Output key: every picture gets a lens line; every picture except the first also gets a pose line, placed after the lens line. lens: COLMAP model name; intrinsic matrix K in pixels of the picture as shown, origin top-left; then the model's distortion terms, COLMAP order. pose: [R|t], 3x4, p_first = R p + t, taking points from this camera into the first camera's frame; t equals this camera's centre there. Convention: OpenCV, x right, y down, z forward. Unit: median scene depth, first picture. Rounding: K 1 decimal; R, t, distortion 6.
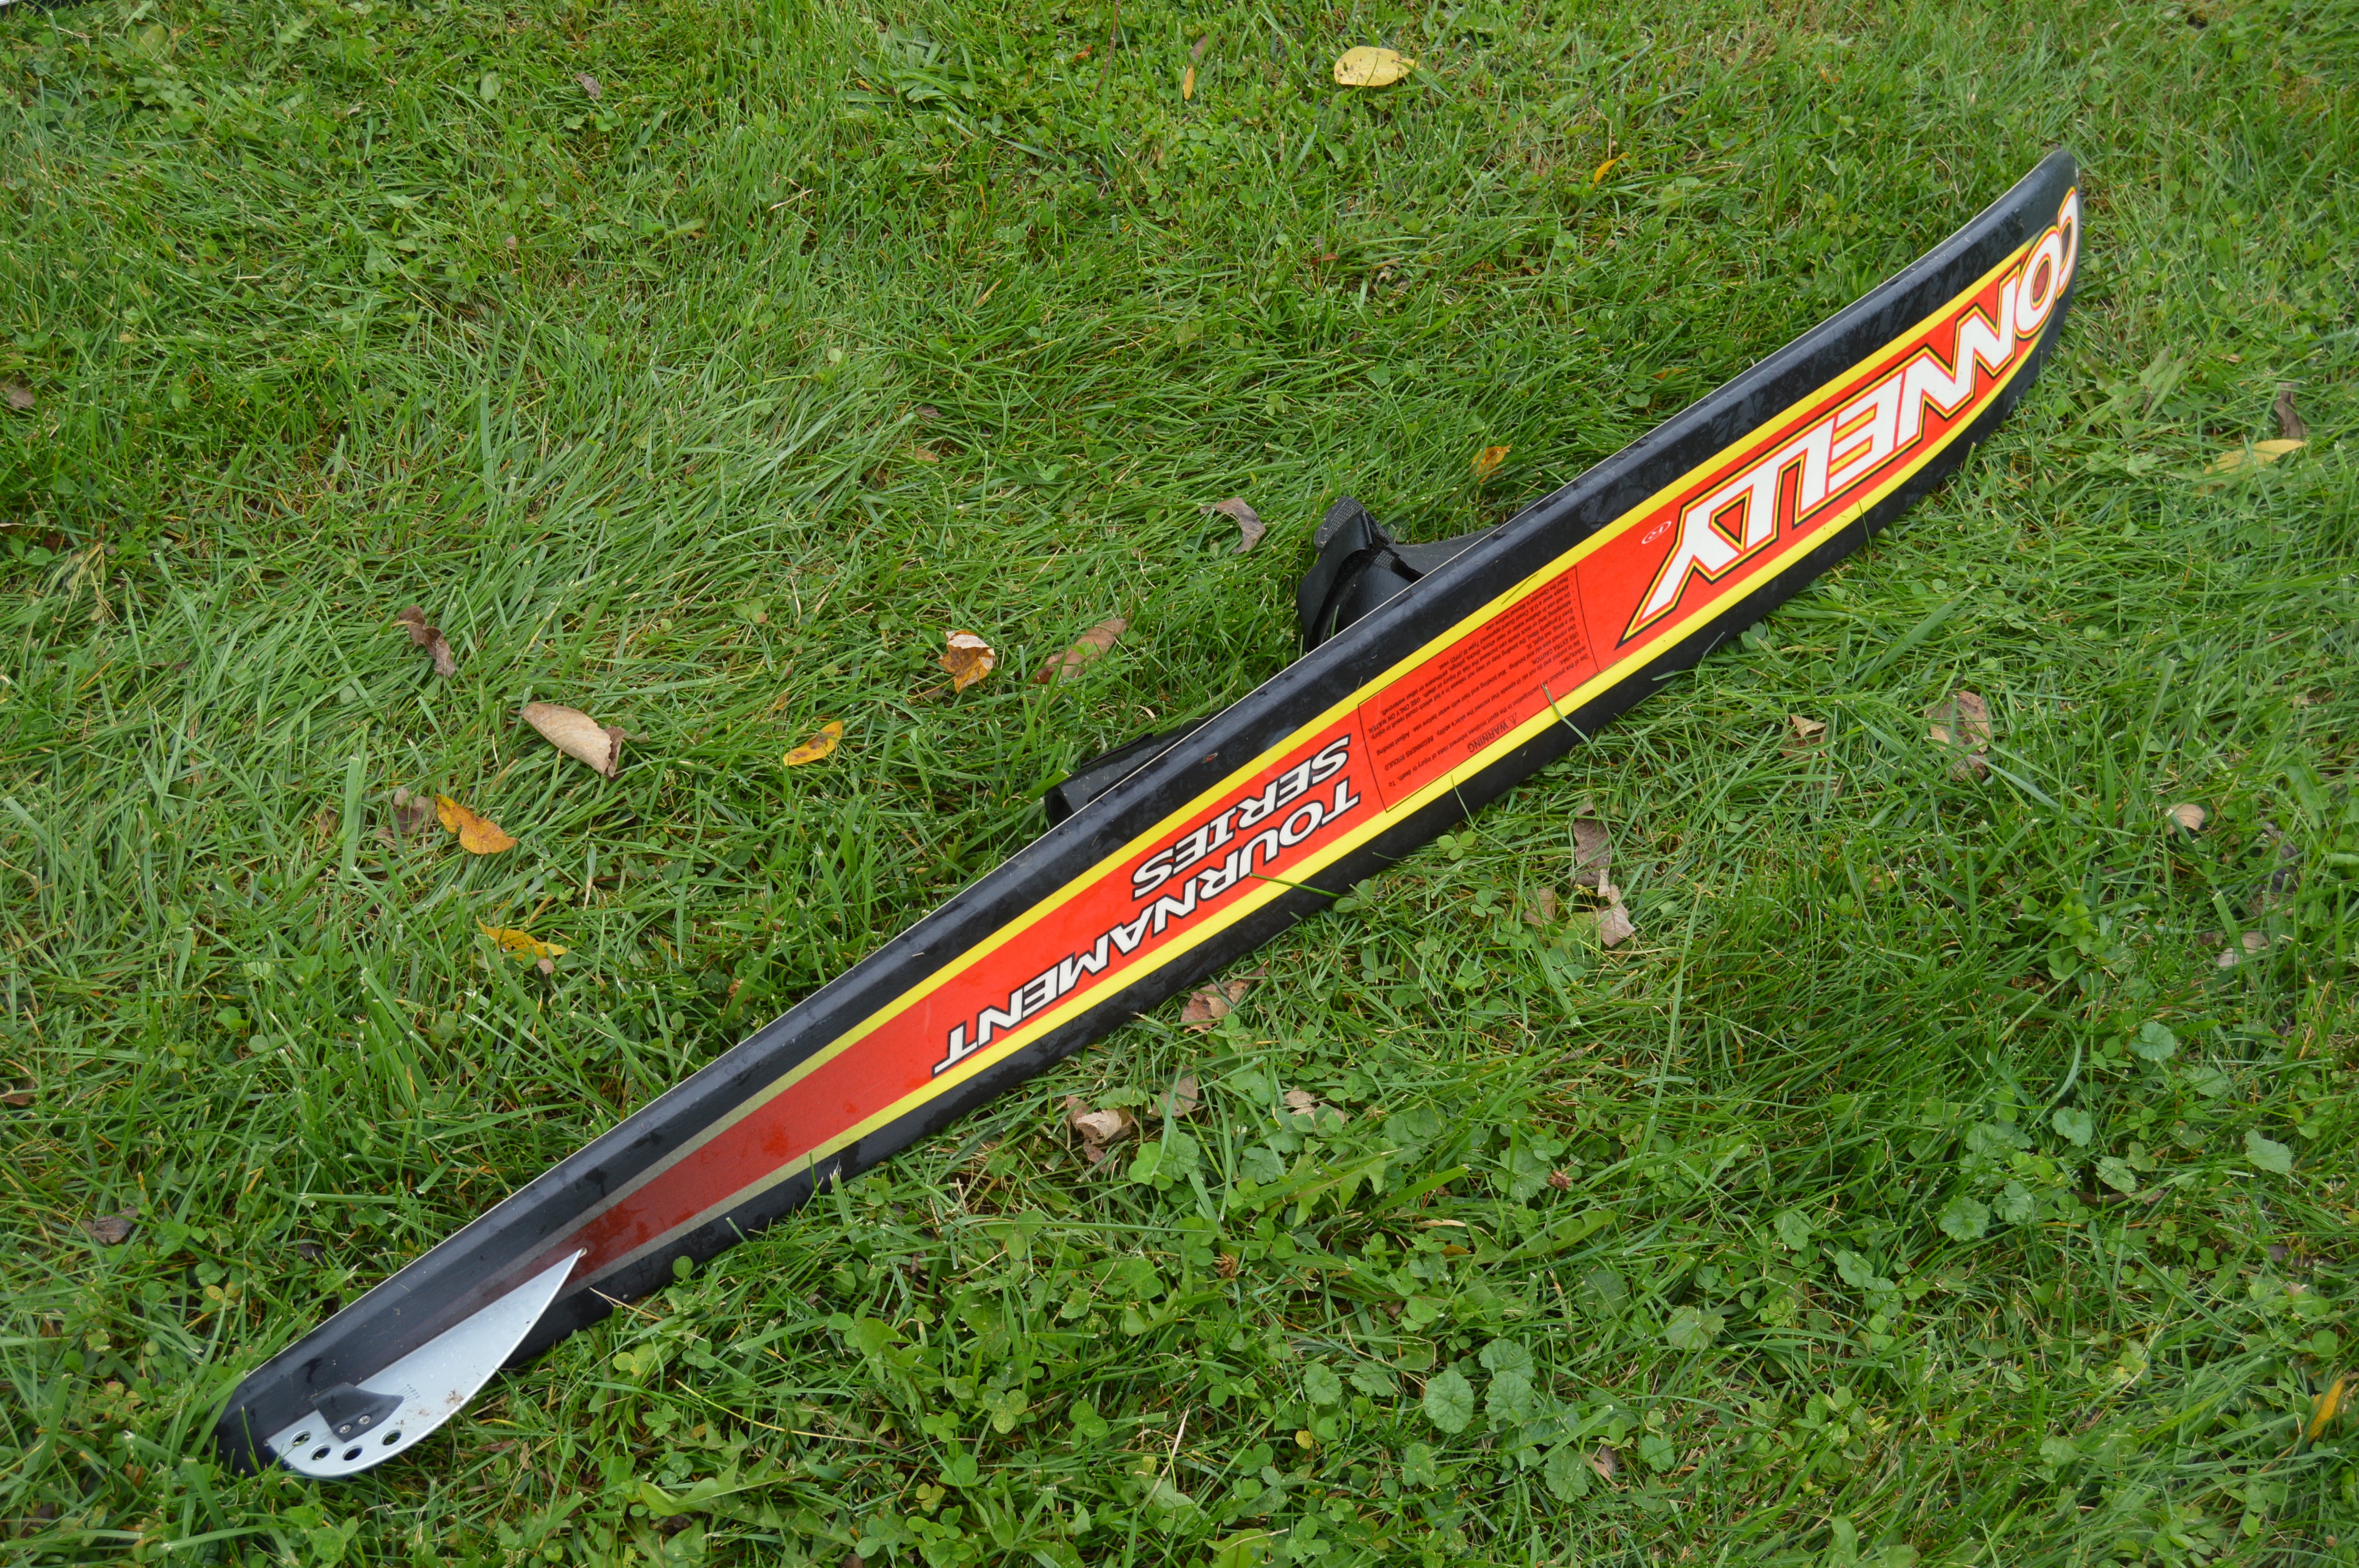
lens RADIAL K [[2492.6, 0, 1179.5], [0, 2492.6, 784.0], [0, 0, 1]] dist [-0.145836, 0.006677]
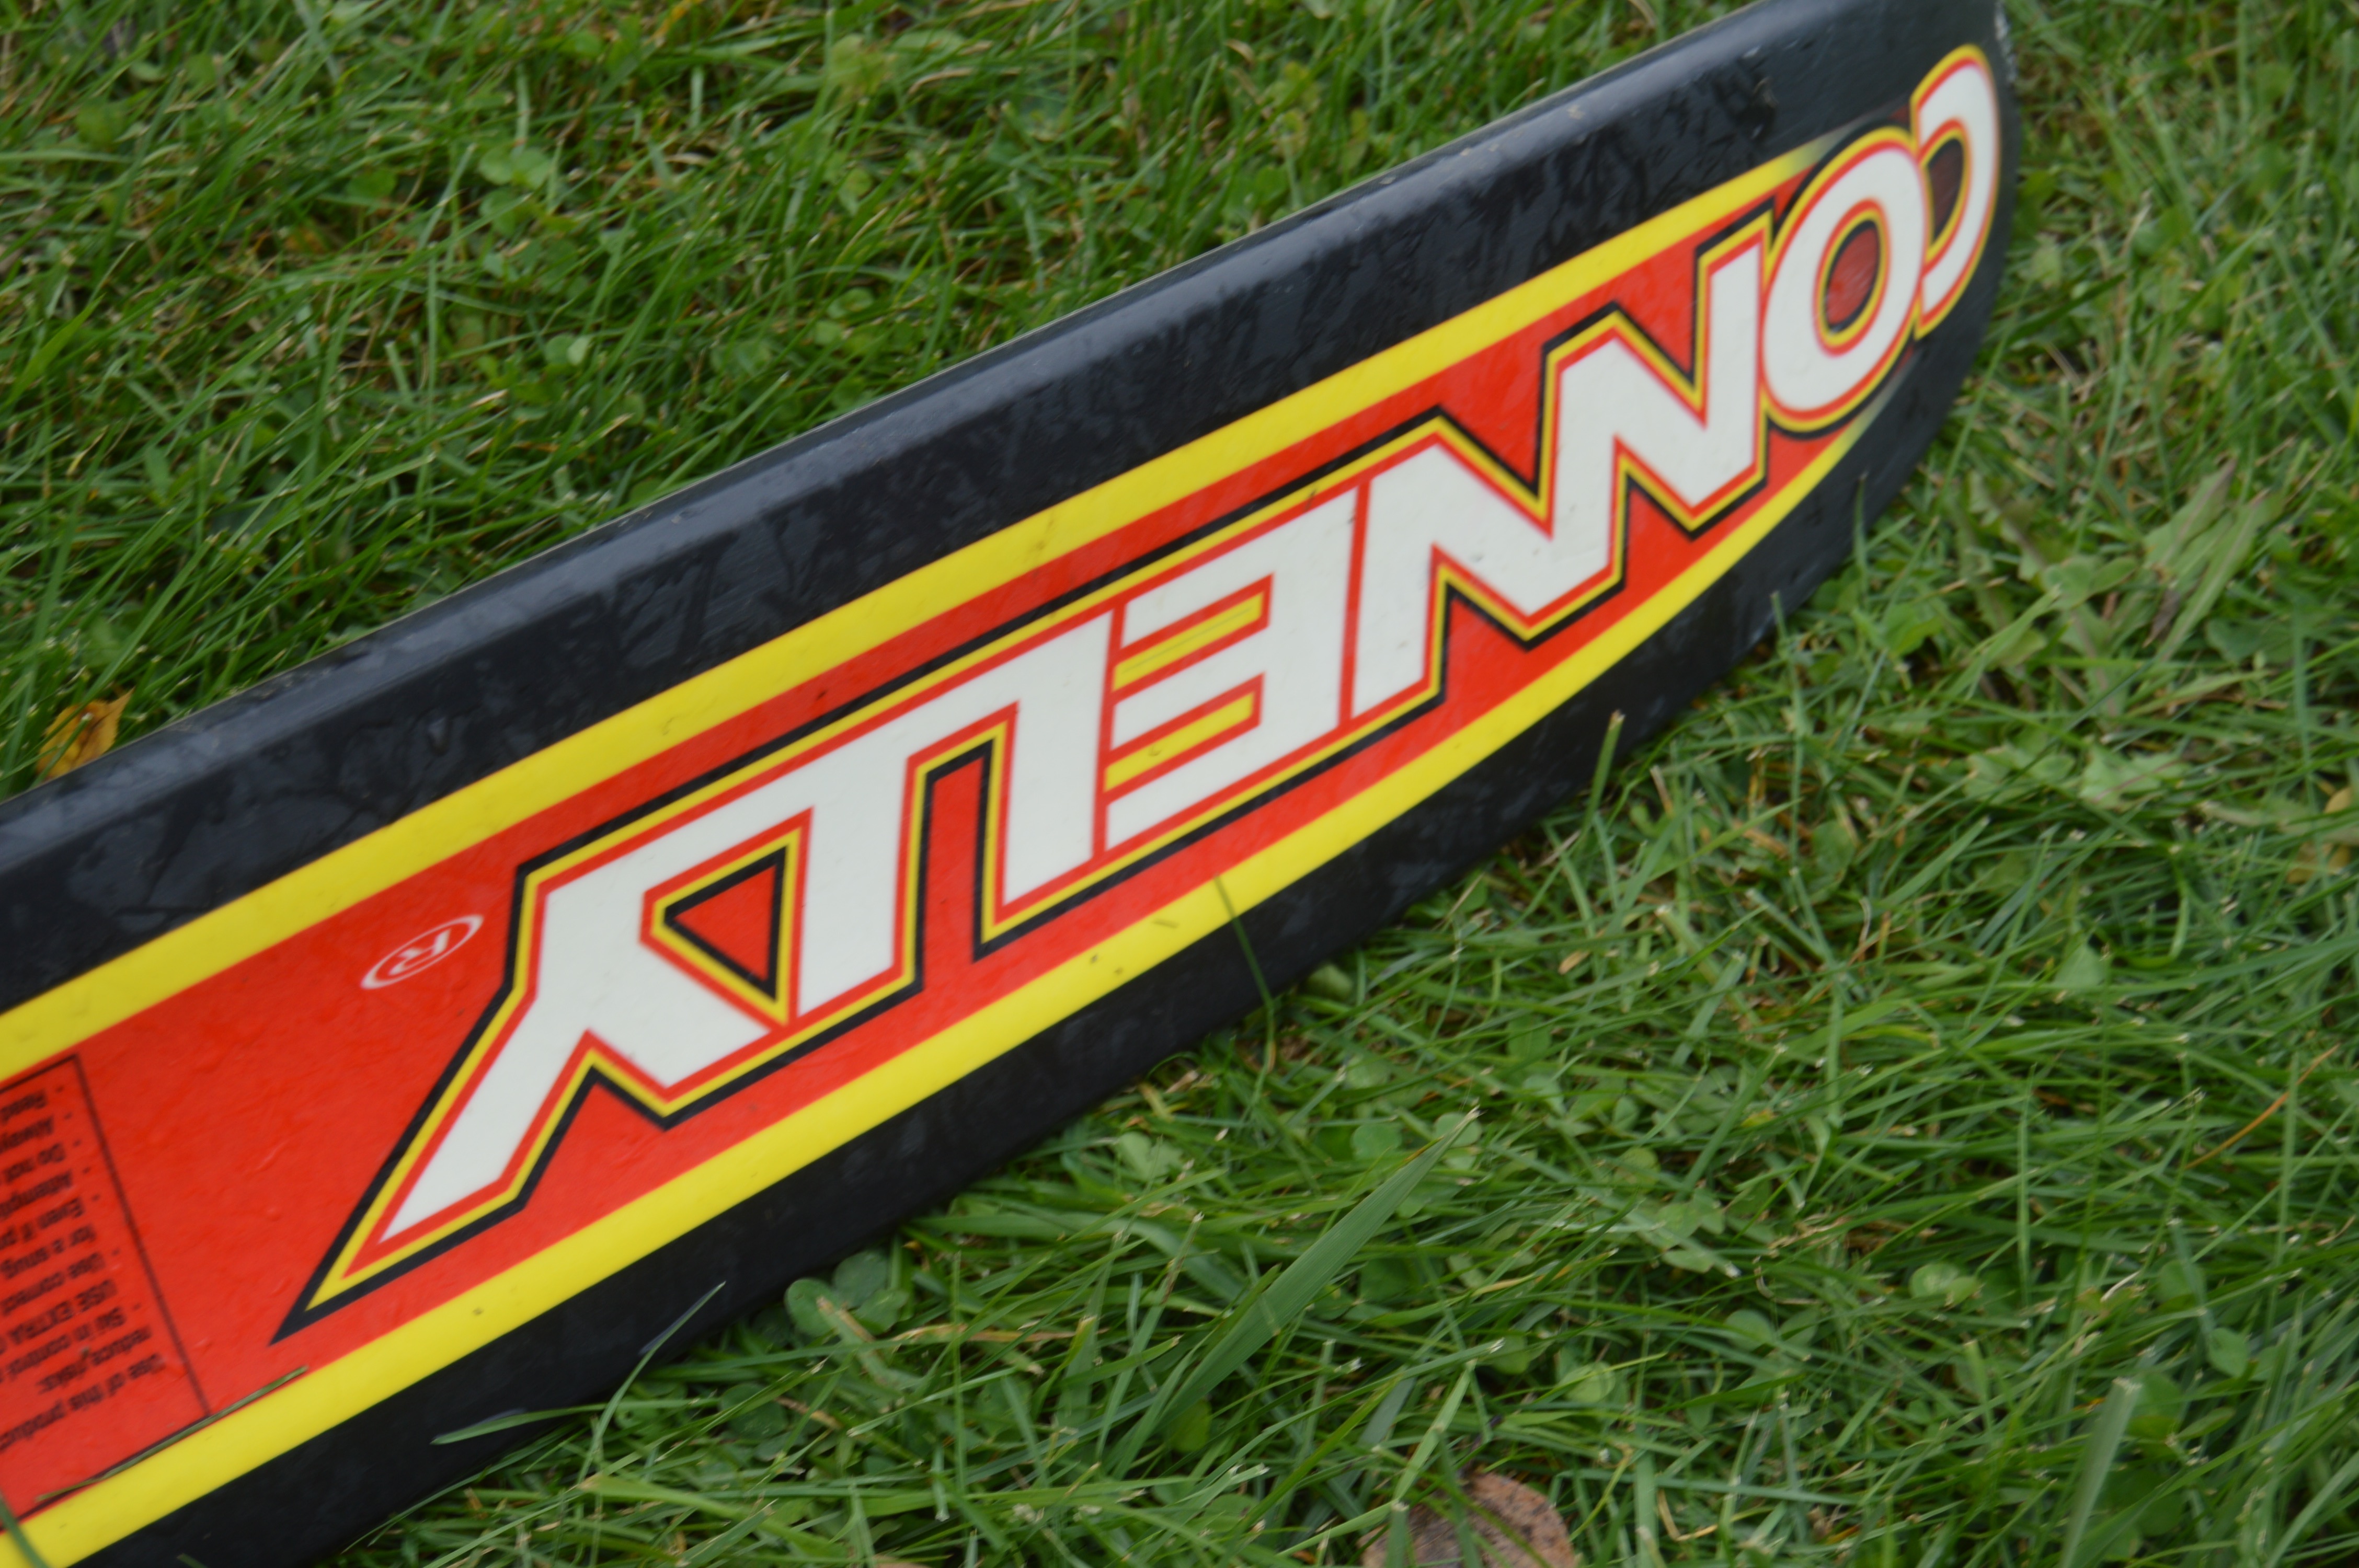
lens RADIAL K [[4546.2, 0, 1179.5], [0, 4546.2, 784.0], [0, 0, 1]] dist [0.081538, -1.685863]
pose [[0.996029, 0.014219, 0.087891, 0.216261], [0.000733, 0.985822, -0.167794, -0.025983], [-0.089030, 0.167192, 0.981896, 0.404867]]
